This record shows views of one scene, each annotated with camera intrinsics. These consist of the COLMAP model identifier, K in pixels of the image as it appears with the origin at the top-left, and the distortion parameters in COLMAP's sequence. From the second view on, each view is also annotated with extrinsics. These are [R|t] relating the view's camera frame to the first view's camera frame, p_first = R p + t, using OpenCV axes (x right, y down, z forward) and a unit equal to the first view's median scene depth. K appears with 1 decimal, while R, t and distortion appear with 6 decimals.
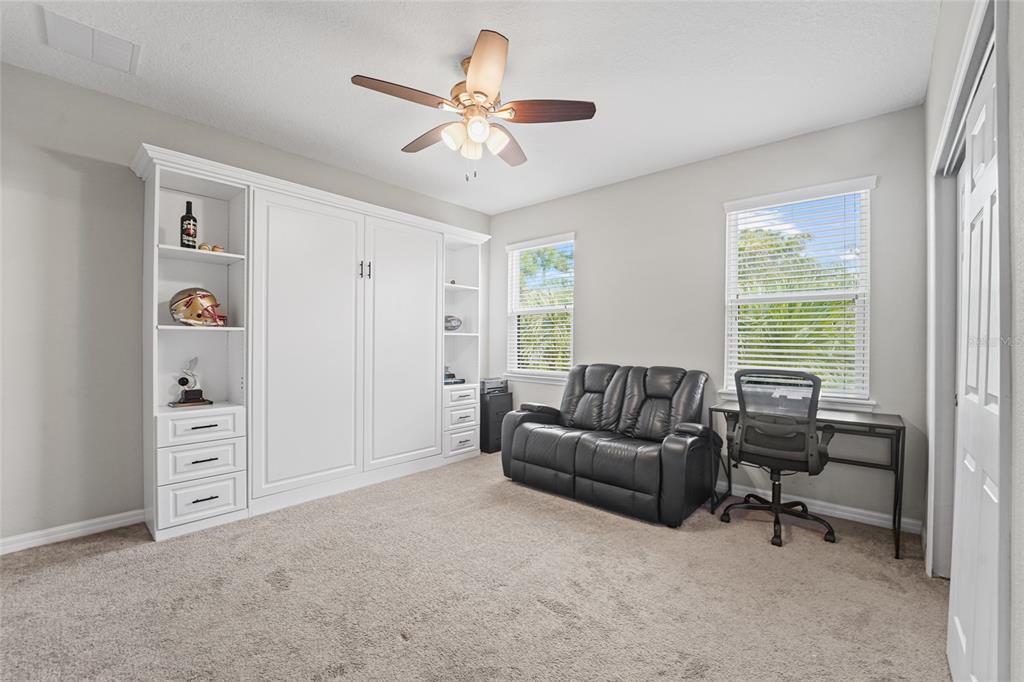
lens RADIAL K [[426.1, 0, 513.5], [0, 426.1, 325.8], [0, 0, 1]] dist [-0.002435, -0.000745]
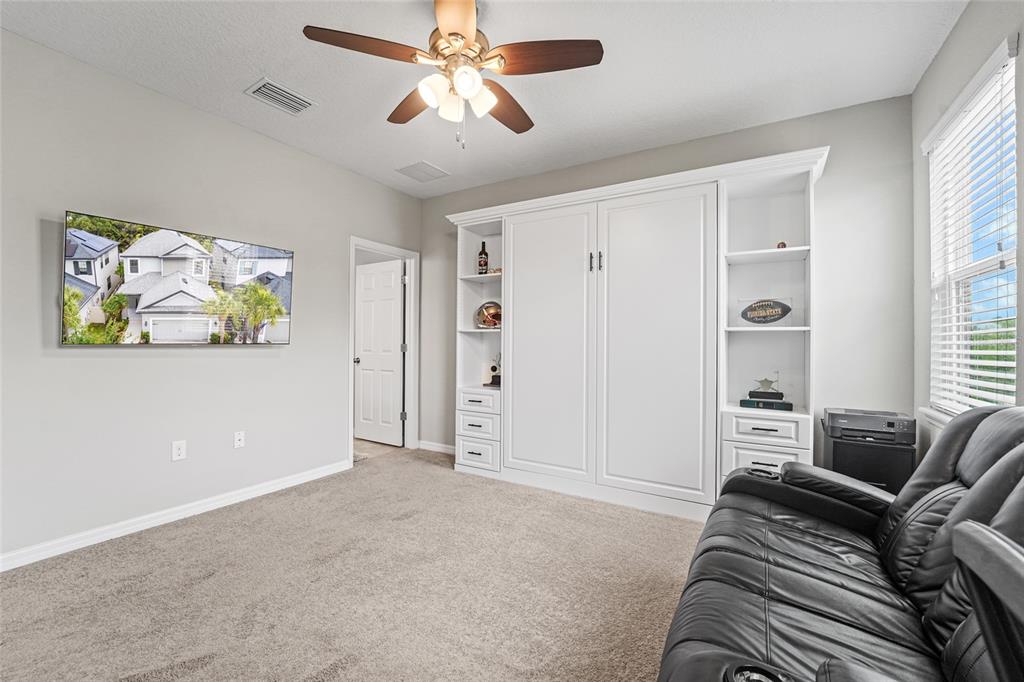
lens RADIAL K [[426.1, 0, 513.5], [0, 426.1, 325.8], [0, 0, 1]] dist [-0.002435, -0.000745]
pose [[0.192042, -0.043272, -0.980432, 0.632492], [0.025750, 0.998906, -0.039044, 0.046400], [0.981049, -0.017748, 0.192947, 0.803167]]
